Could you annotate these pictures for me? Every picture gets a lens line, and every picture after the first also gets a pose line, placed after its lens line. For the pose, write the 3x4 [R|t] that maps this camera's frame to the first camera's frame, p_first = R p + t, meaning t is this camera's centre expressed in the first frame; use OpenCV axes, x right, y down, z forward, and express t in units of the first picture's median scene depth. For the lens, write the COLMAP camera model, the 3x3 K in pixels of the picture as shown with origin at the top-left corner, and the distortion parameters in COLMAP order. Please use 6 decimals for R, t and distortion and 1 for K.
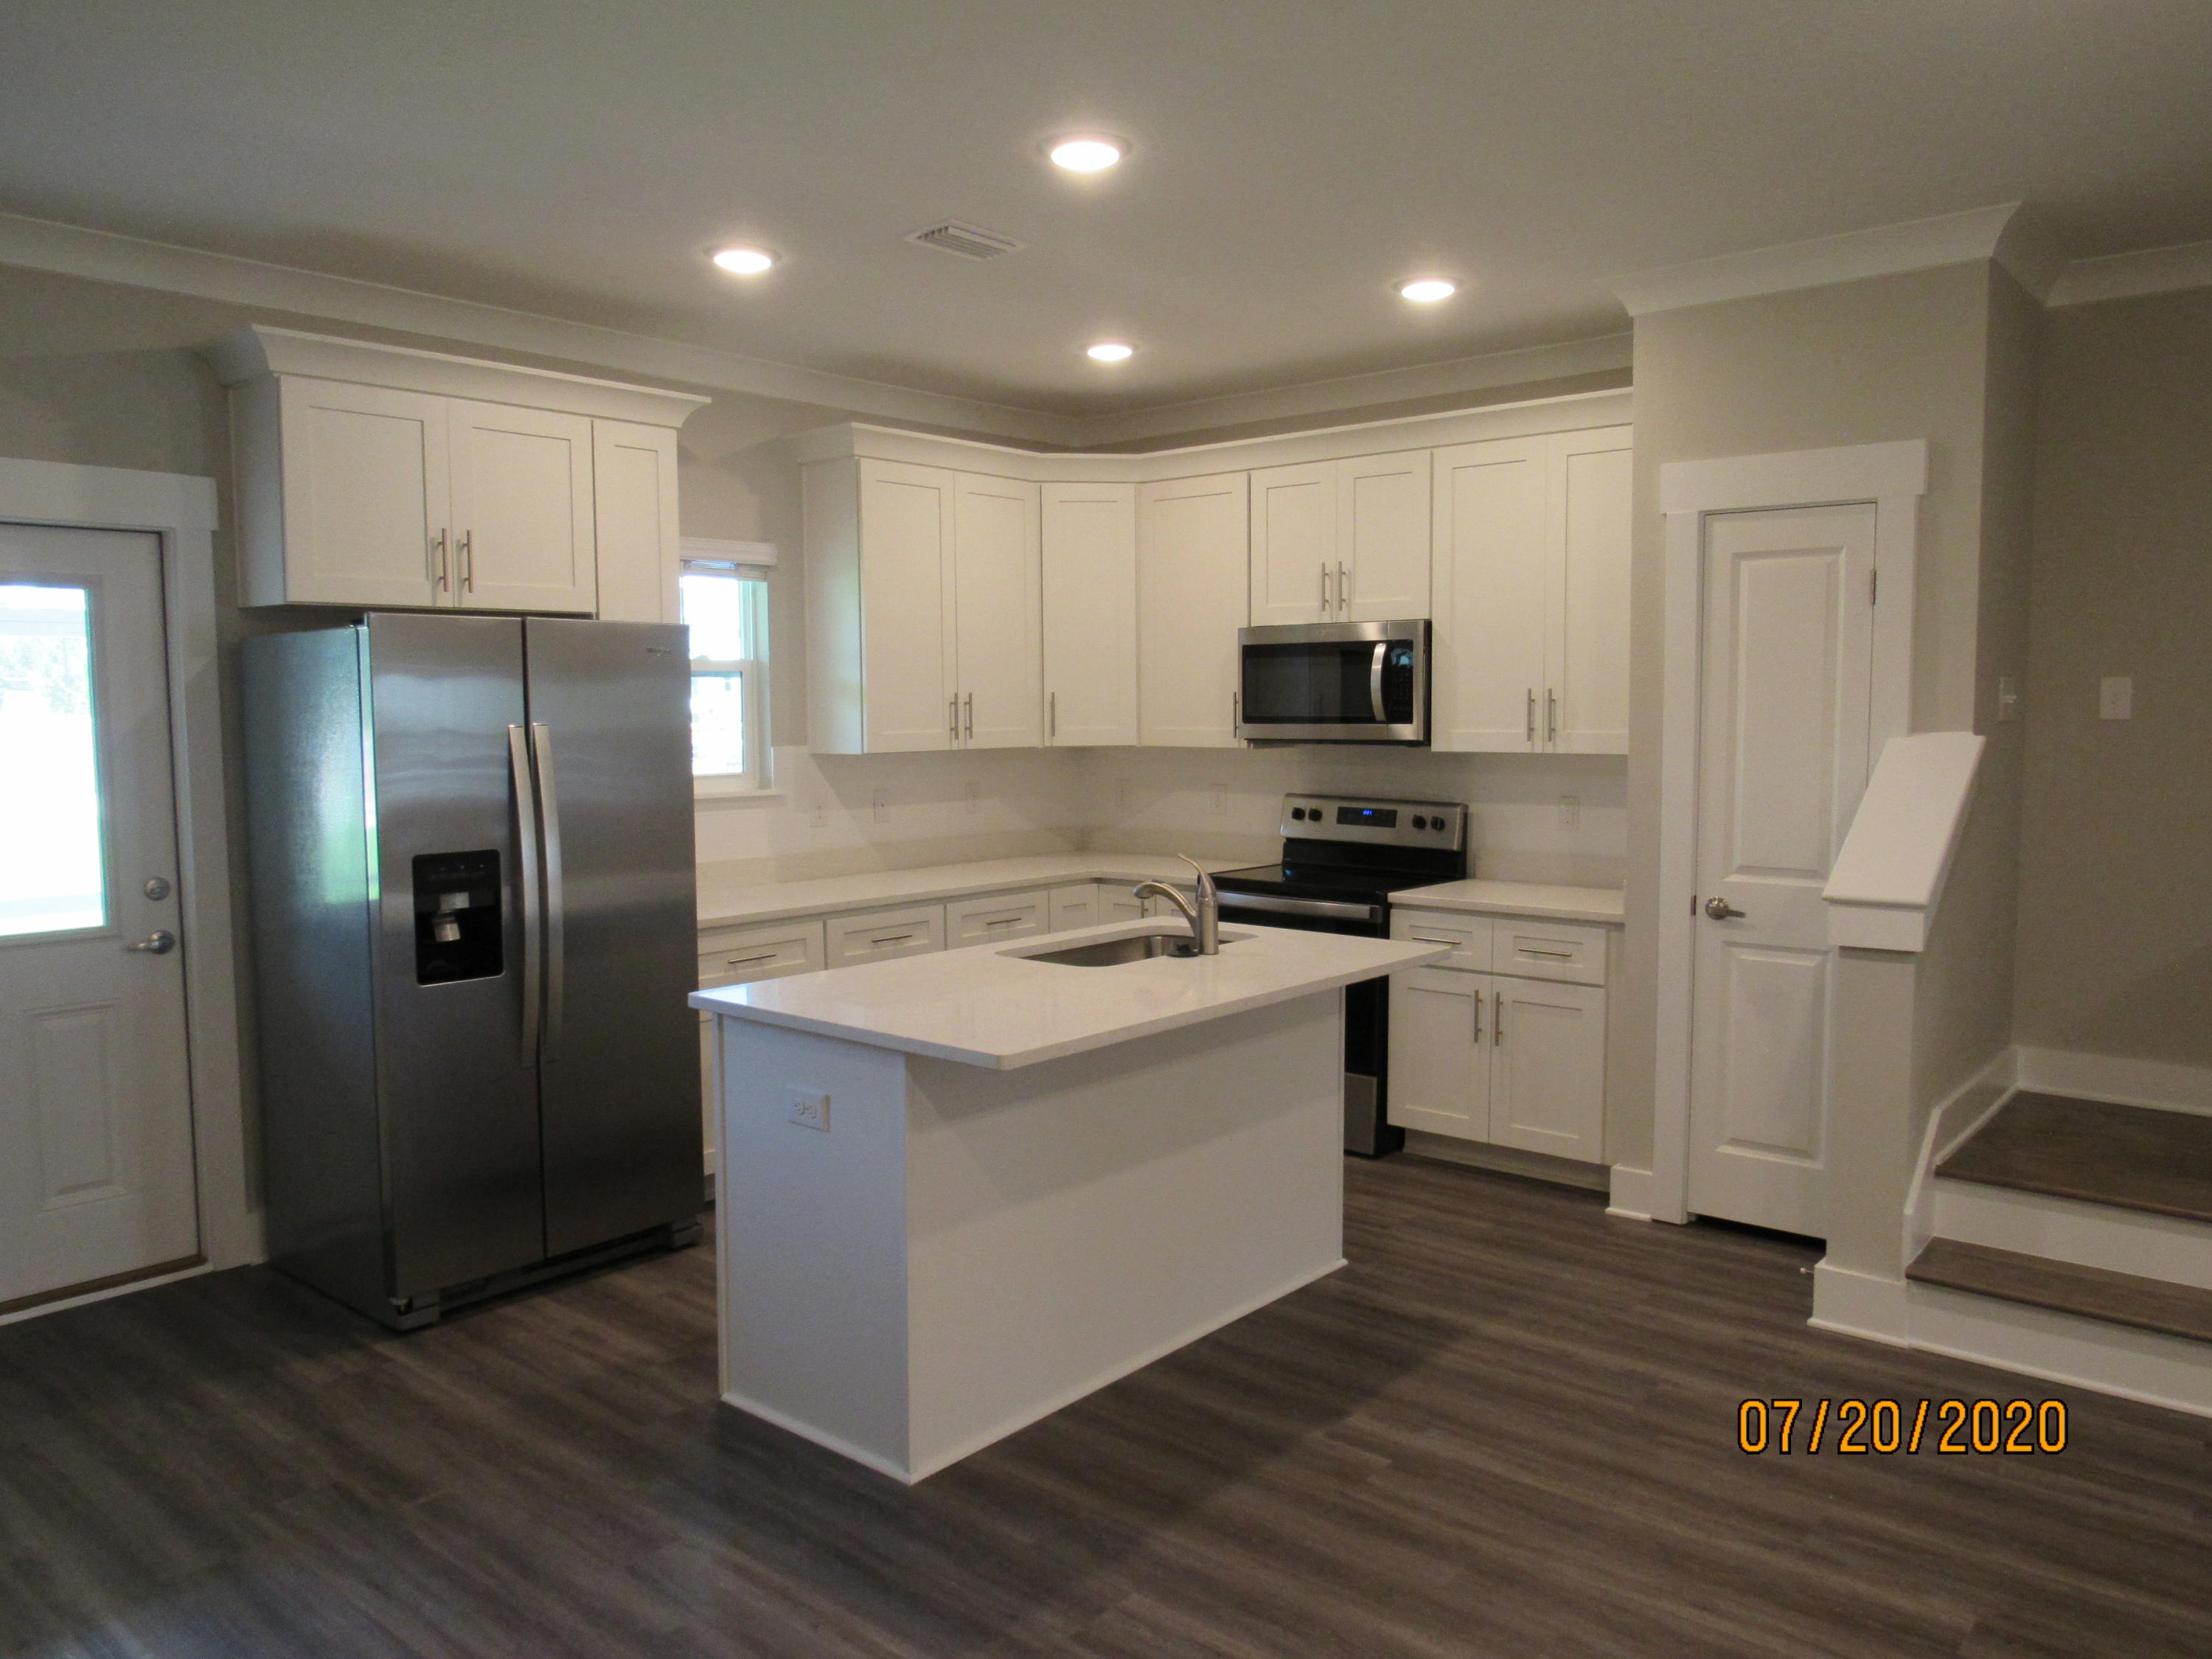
lens RADIAL K [[1598.0, 0, 1106.0], [0, 1598.0, 829.5], [0, 0, 1]] dist [-0.036207, 0.024095]
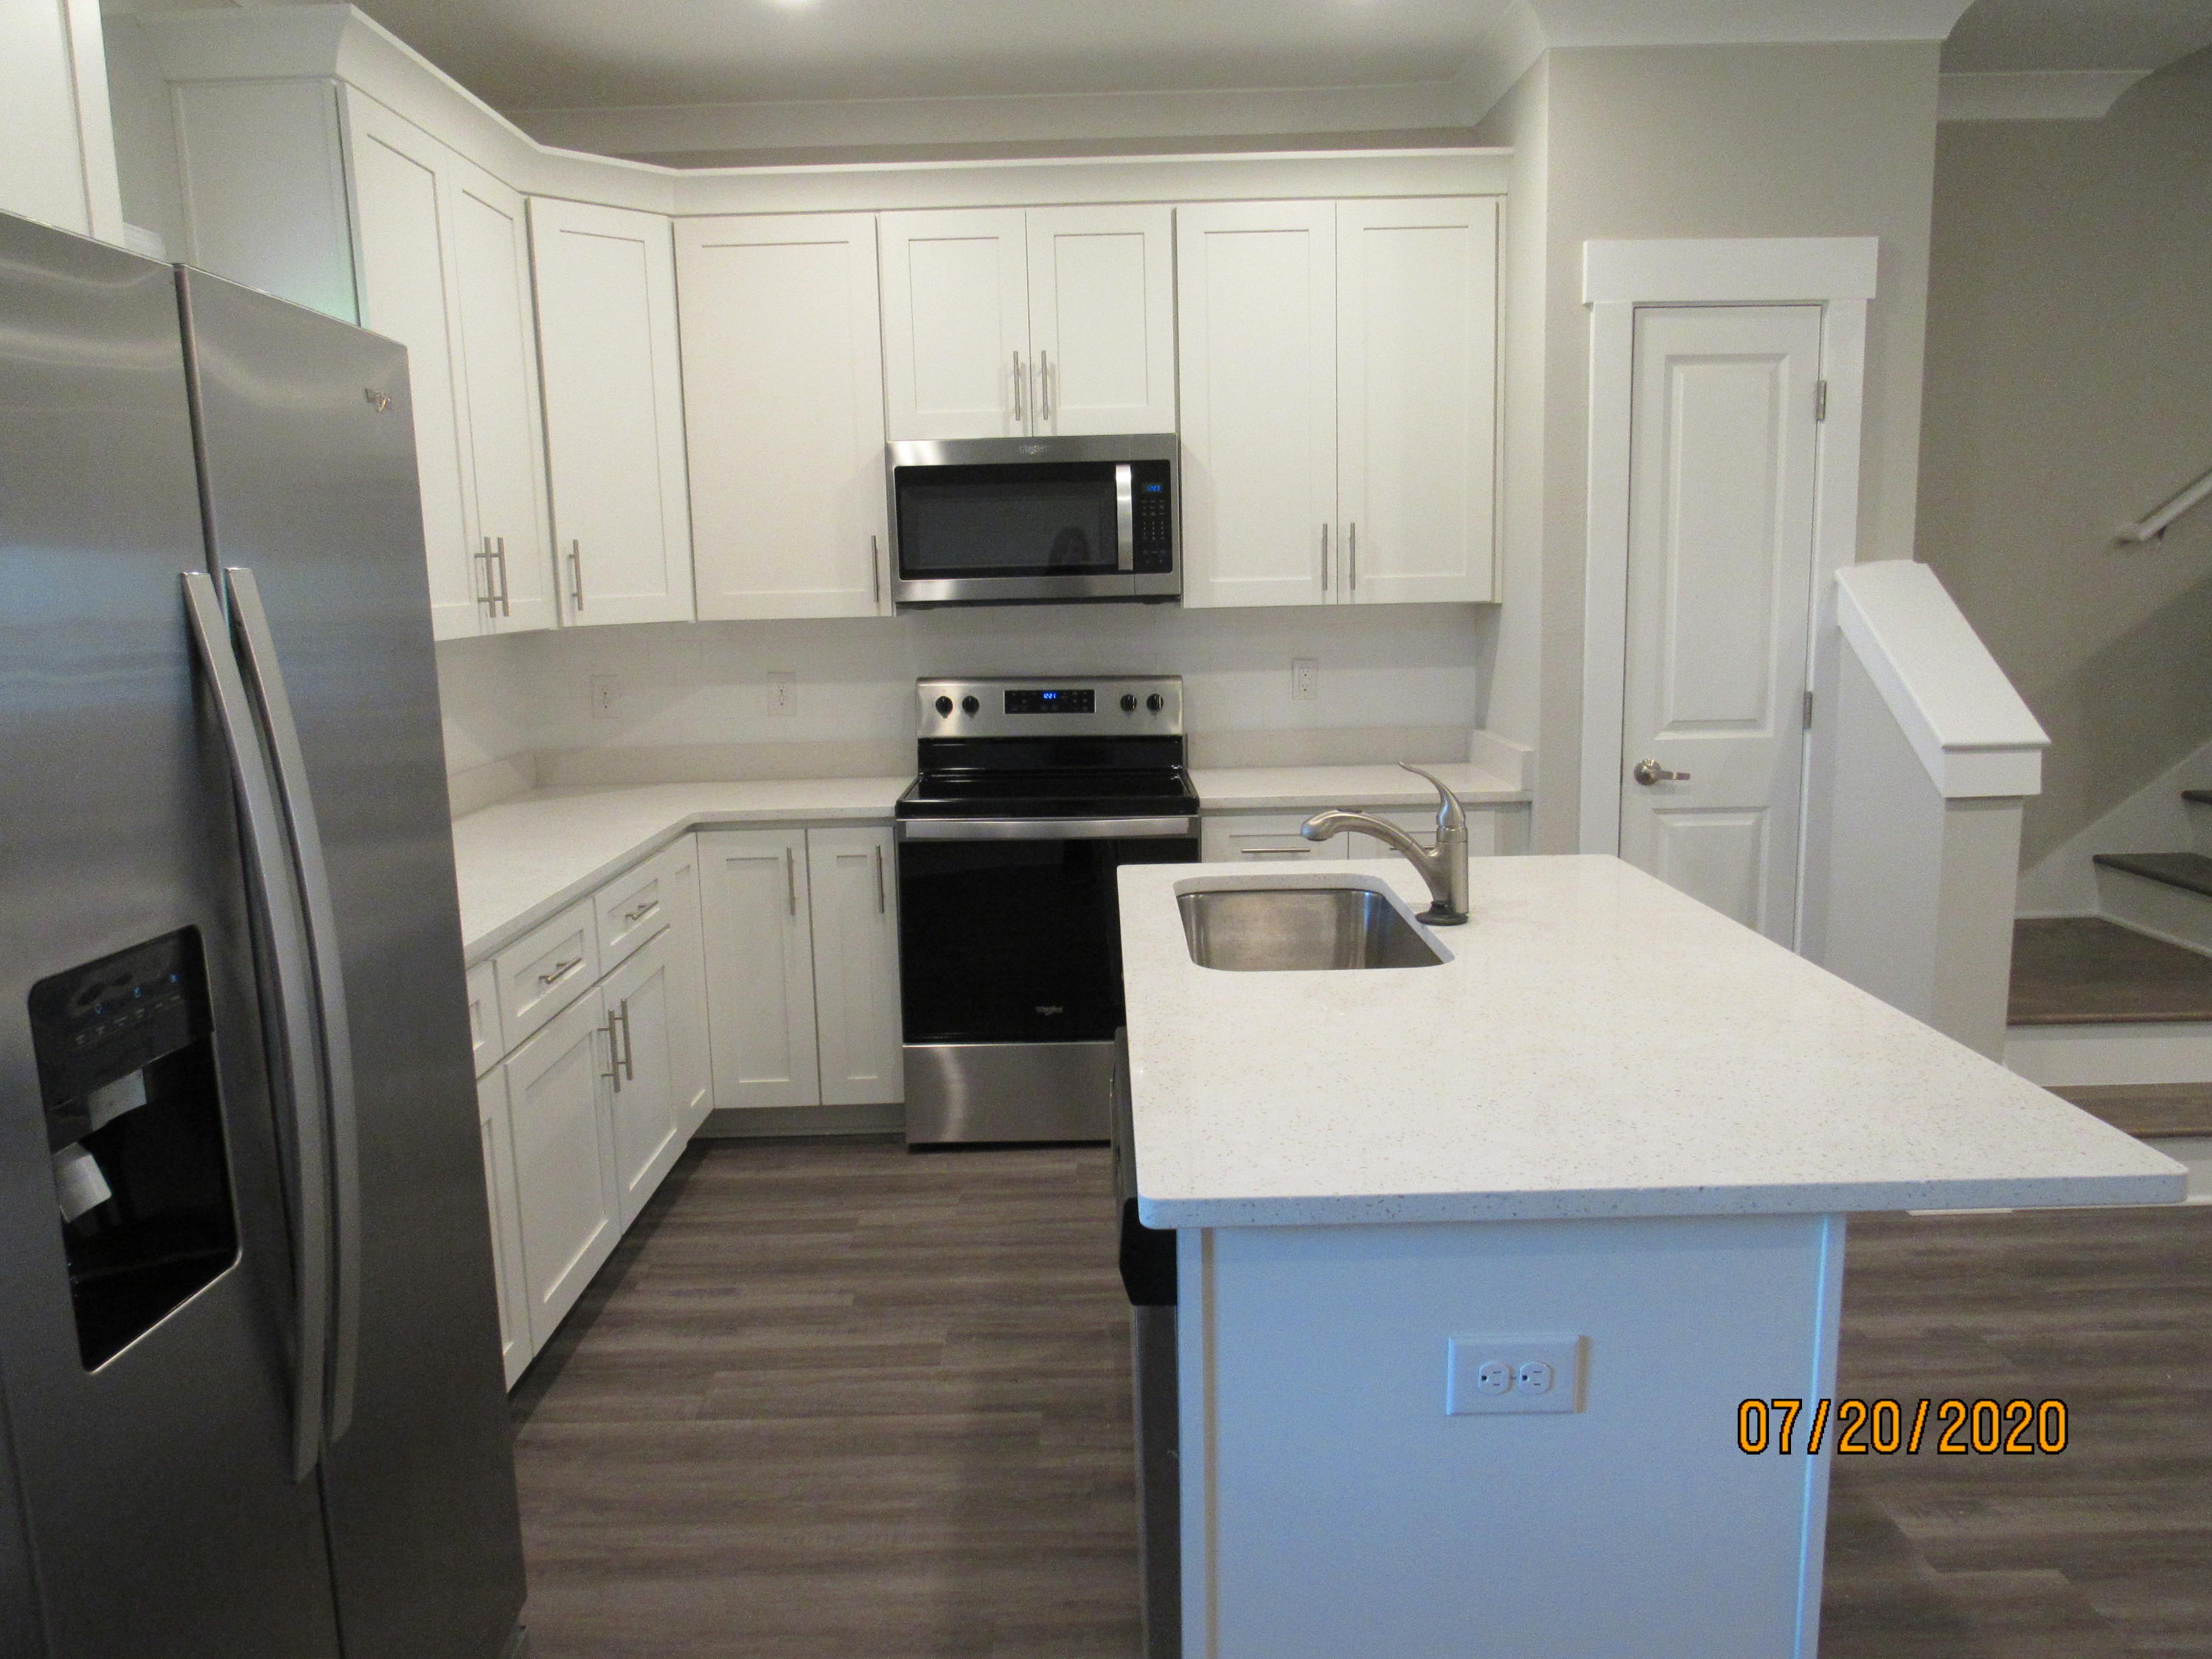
lens RADIAL K [[1598.0, 0, 1106.0], [0, 1598.0, 829.5], [0, 0, 1]] dist [-0.036207, 0.024095]
pose [[0.756187, -0.120048, 0.643250, -0.337791], [0.072295, 0.992336, 0.100209, -0.023547], [-0.650350, -0.029273, 0.759070, 0.444195]]
